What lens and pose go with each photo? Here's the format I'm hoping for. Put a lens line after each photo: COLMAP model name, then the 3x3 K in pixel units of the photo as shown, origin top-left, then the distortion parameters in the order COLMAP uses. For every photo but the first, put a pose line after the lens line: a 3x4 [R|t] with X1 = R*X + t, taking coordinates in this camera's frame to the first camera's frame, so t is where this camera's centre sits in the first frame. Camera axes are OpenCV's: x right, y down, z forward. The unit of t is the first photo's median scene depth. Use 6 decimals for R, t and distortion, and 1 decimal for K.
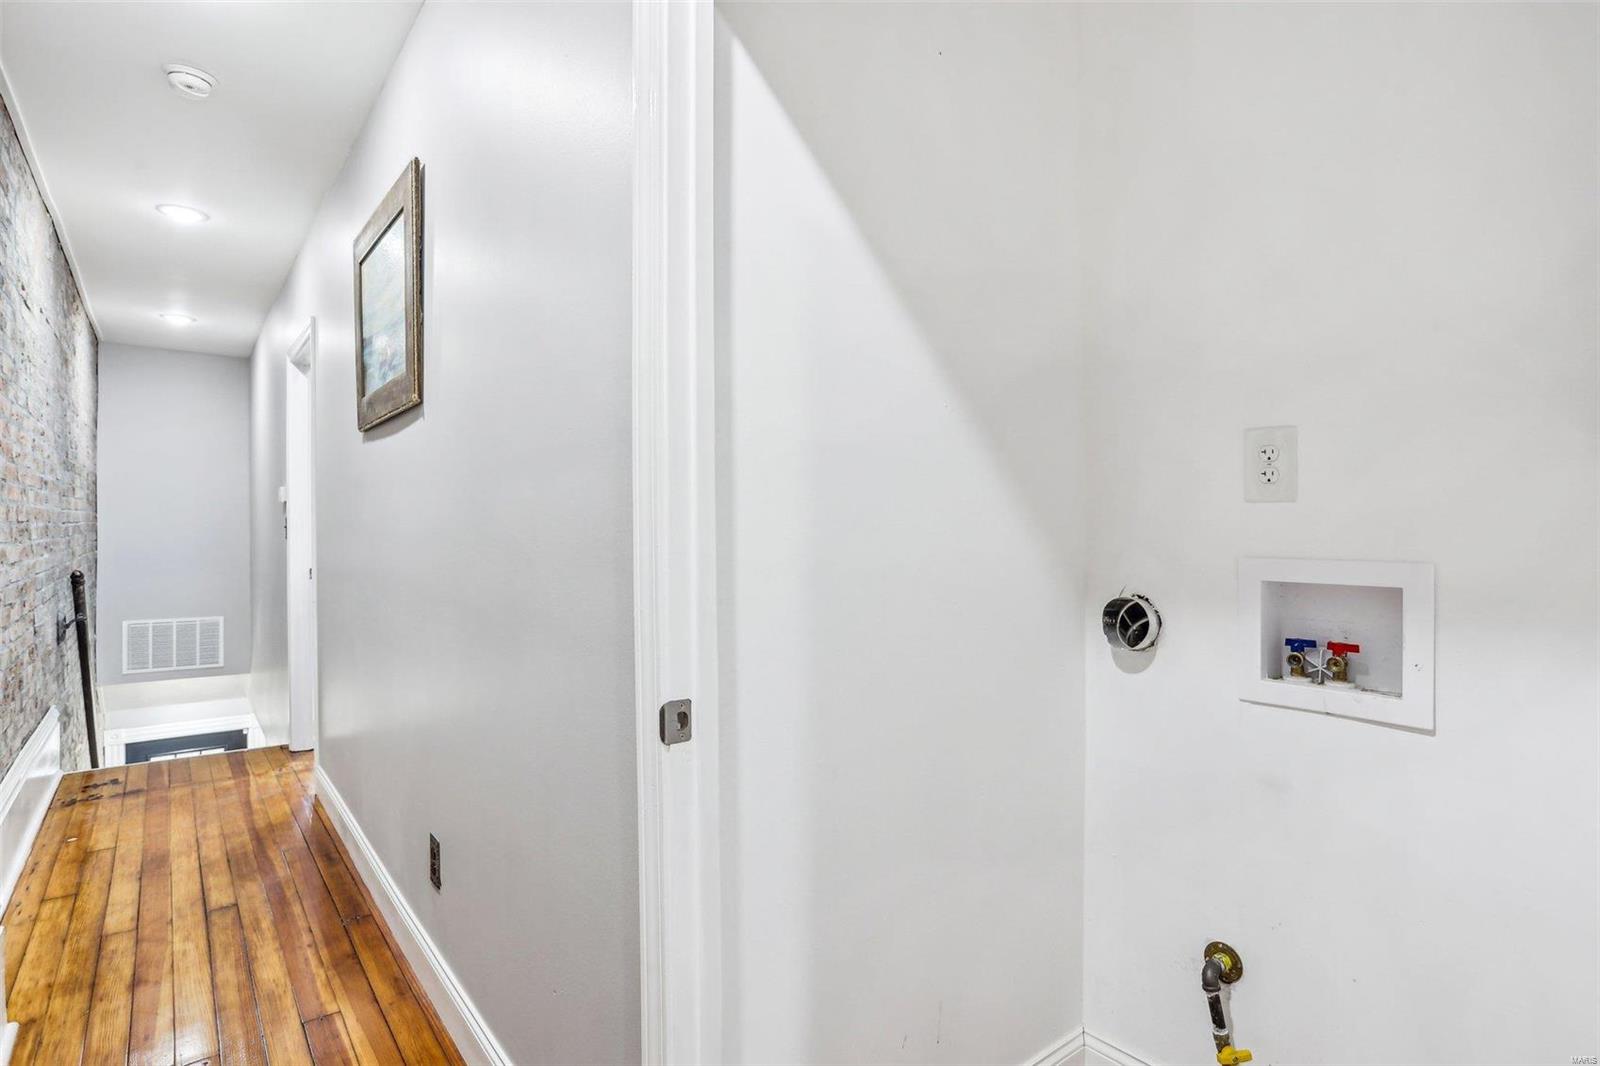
lens RADIAL K [[822.0, 0, 800.0], [0, 822.0, 533.0], [0, 0, 1]] dist [-0.055999, 0.027709]
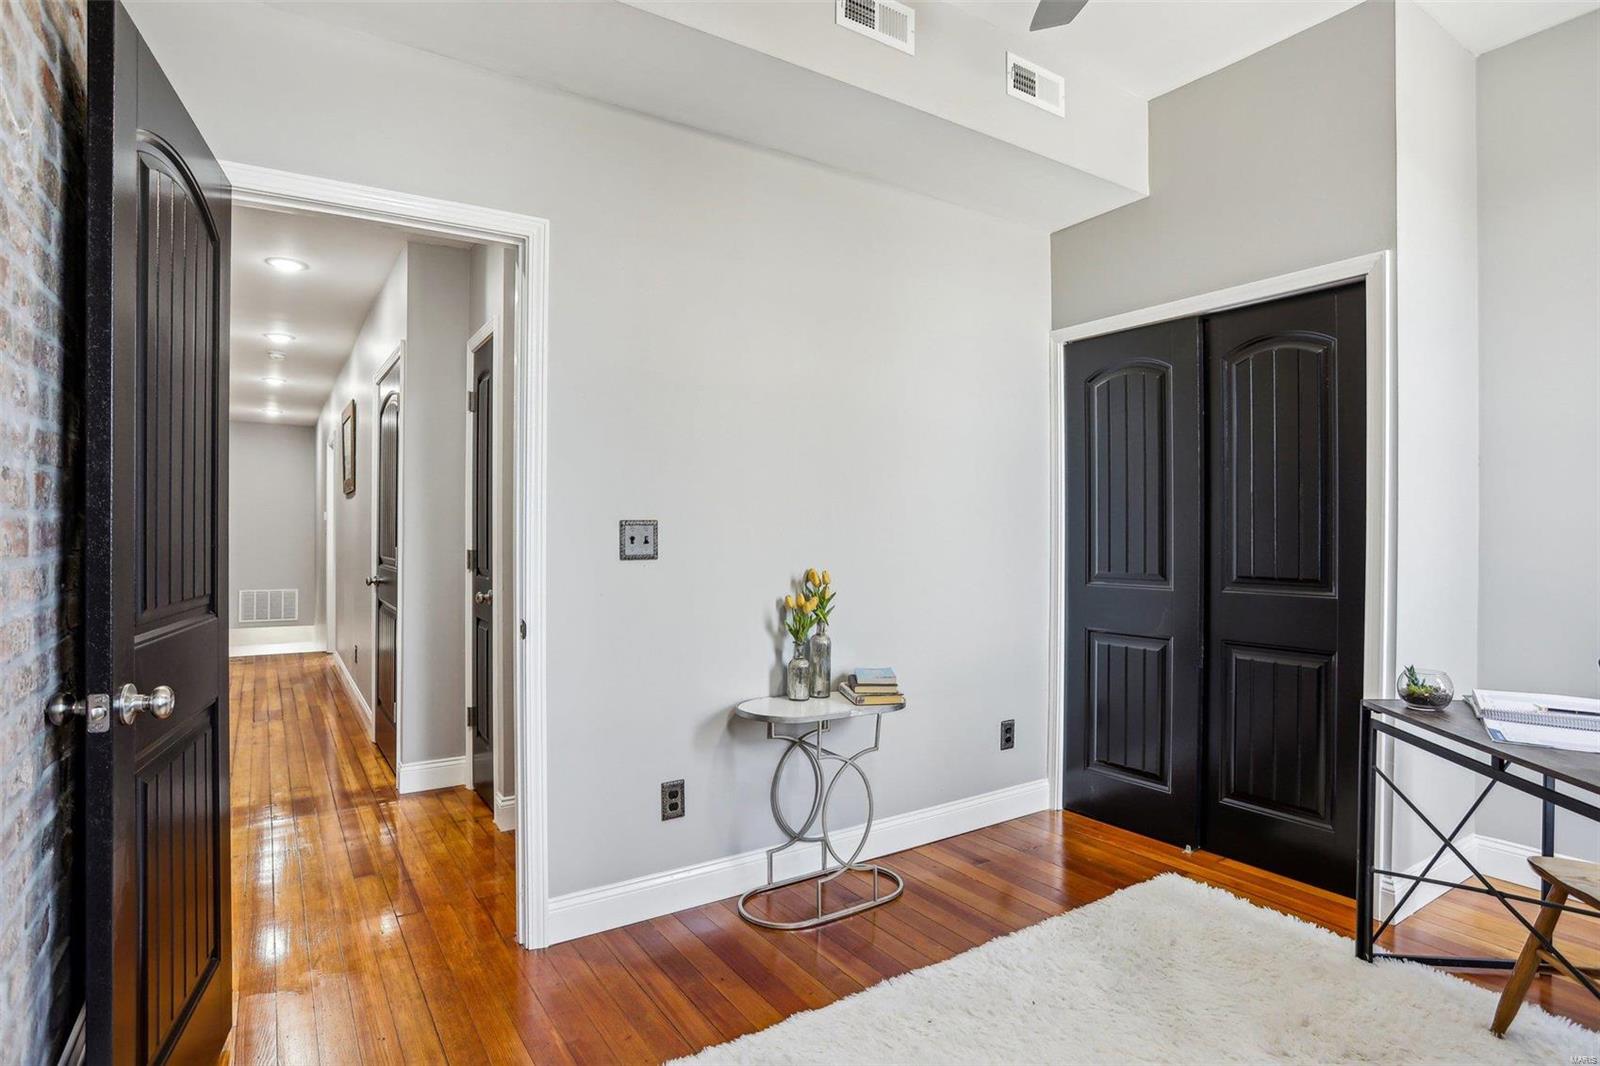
lens RADIAL K [[822.0, 0, 800.0], [0, 822.0, 533.0], [0, 0, 1]] dist [-0.055999, 0.027709]
pose [[0.996813, -0.001788, -0.079750, 0.569248], [0.001402, 0.999987, -0.004898, 0.001860], [0.079758, 0.004771, 0.996803, -0.730607]]
